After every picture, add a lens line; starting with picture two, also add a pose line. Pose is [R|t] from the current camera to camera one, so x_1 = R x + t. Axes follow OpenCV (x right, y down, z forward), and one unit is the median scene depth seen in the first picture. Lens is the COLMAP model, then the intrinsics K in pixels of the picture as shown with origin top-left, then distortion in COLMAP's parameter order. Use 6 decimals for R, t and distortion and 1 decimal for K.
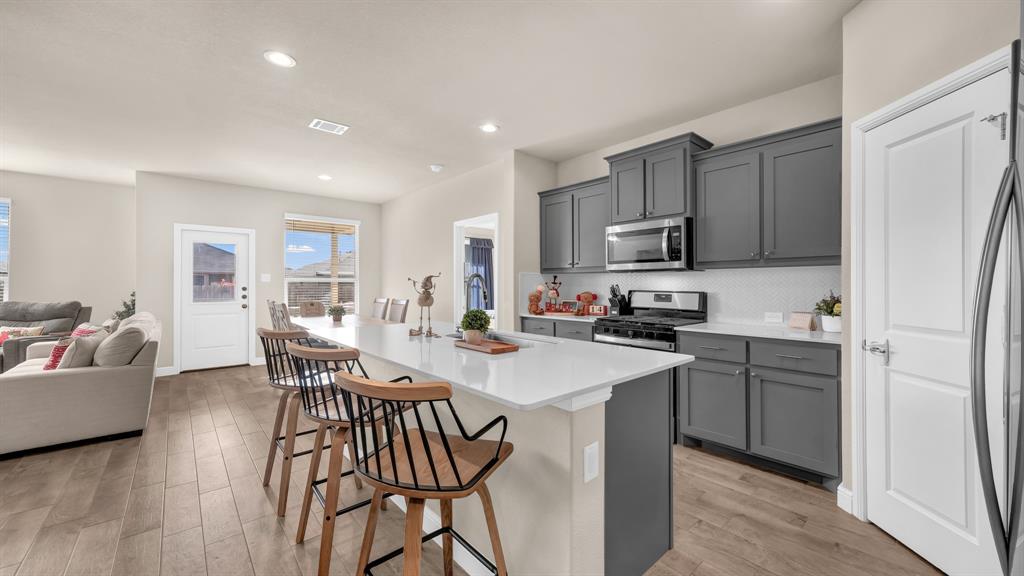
lens RADIAL K [[394.5, 0, 511.0], [0, 394.5, 283.4], [0, 0, 1]] dist [0.000134, 0.000085]
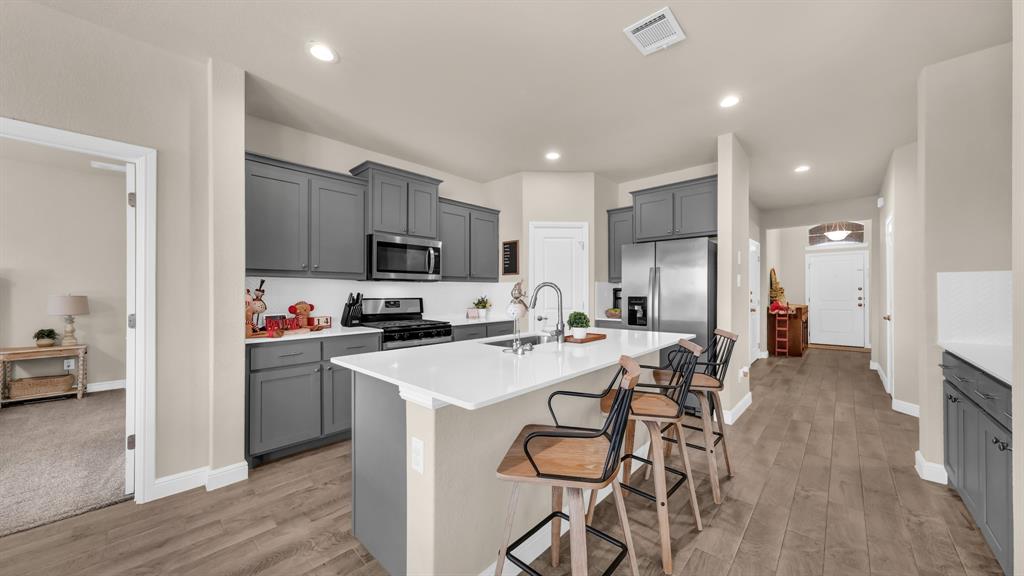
lens RADIAL K [[356.7, 0, 511.7], [0, 356.7, 294.6], [0, 0, 1]] dist [0.000764, 0.000011]
pose [[-0.106149, -0.005849, 0.994333, -0.668027], [-0.005175, 0.999972, 0.005330, 0.000981], [-0.994337, -0.004580, -0.106176, 0.745551]]
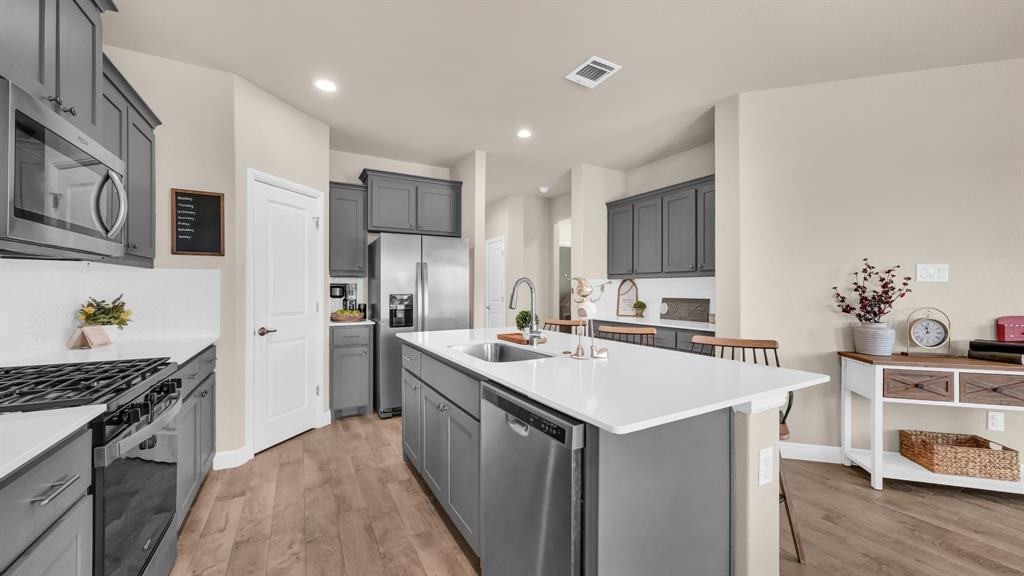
lens RADIAL K [[394.5, 0, 513.9], [0, 394.5, 288.3], [0, 0, 1]] dist [0.000134, 0.000085]
pose [[-0.978762, 0.000943, 0.204997, -0.164493], [-0.001493, 0.999930, -0.011728, 0.007116], [-0.204994, -0.011785, -0.978692, 1.193672]]
